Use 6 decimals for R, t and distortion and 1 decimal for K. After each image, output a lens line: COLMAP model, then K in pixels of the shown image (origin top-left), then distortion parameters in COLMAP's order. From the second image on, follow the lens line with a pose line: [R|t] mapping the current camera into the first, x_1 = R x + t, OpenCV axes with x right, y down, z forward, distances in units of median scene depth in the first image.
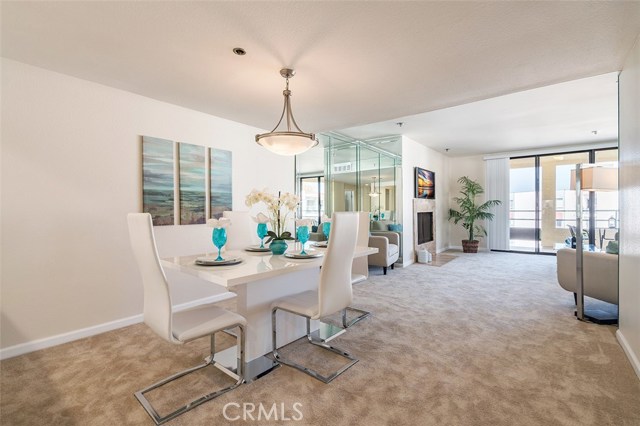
lens RADIAL K [[285.4, 0, 324.6], [0, 285.4, 213.2], [0, 0, 1]] dist [0.000352, 0.000036]
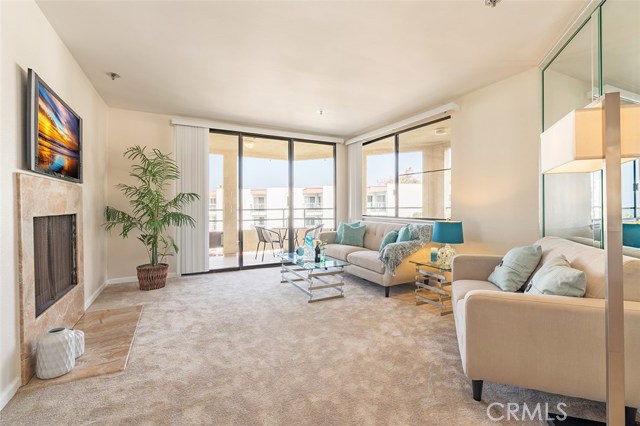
lens RADIAL K [[302.5, 0, 318.6], [0, 302.5, 206.2], [0, 0, 1]] dist [-0.000575, 0.000027]
pose [[0.438752, 0.007859, 0.898574, 0.143536], [0.010715, 0.999845, -0.013976, -0.005261], [-0.898544, 0.015760, 0.438600, 0.501904]]
